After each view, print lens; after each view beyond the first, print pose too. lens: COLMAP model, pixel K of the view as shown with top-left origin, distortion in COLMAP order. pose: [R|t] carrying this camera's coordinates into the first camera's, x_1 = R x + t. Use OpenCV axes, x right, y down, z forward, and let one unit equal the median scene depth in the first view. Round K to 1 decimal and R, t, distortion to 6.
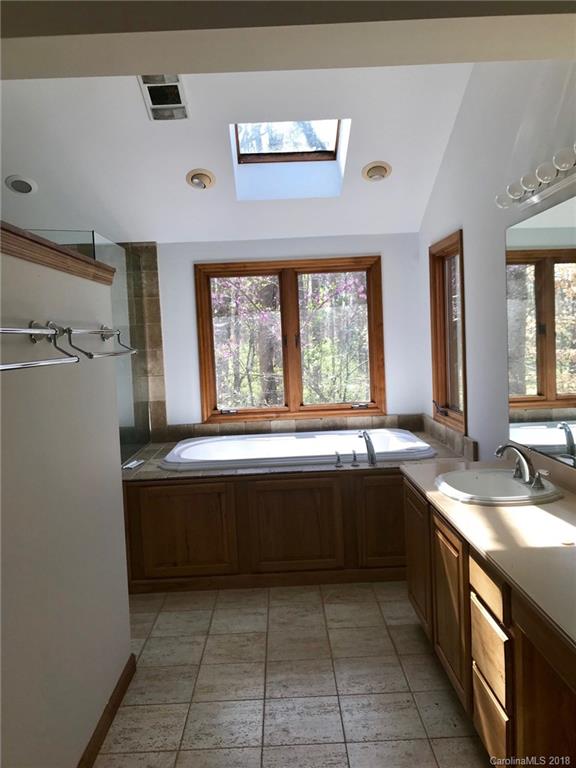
lens RADIAL K [[636.8, 0, 285.2], [0, 636.8, 385.0], [0, 0, 1]] dist [0.041299, -0.027404]
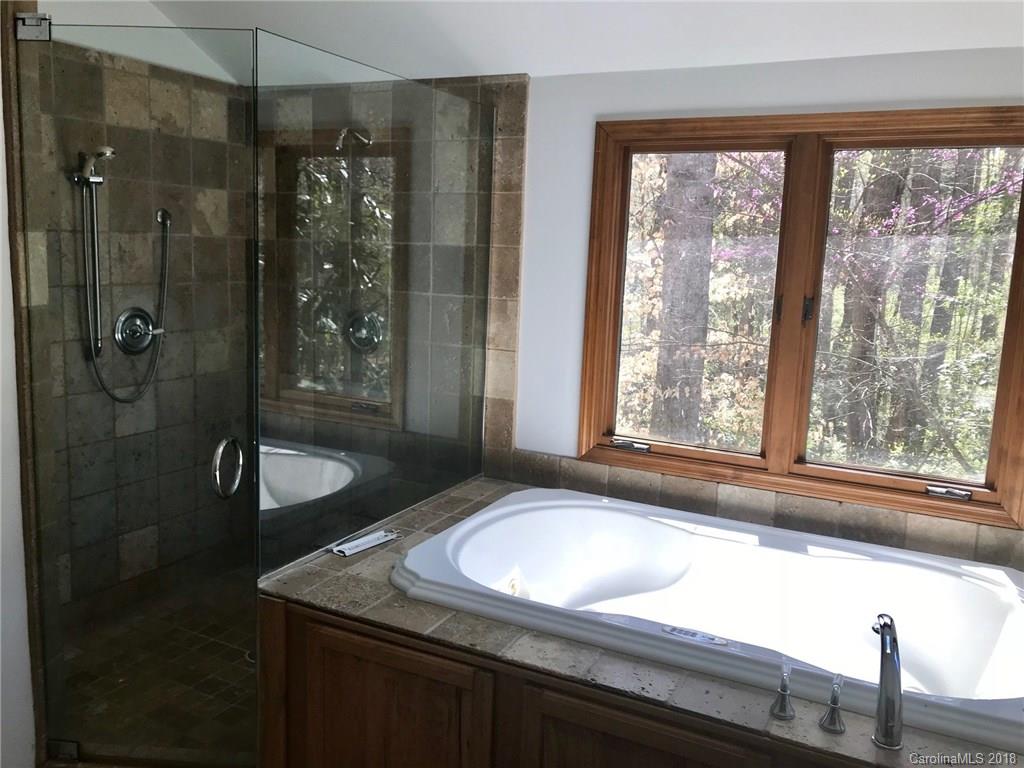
lens RADIAL K [[849.0, 0, 514.4], [0, 849.0, 377.3], [0, 0, 1]] dist [0.041299, -0.027404]
pose [[0.876219, 0.149173, -0.458244, 0.114692], [-0.104126, 0.987027, 0.122207, -0.075380], [0.470529, -0.059365, 0.880385, 0.412813]]
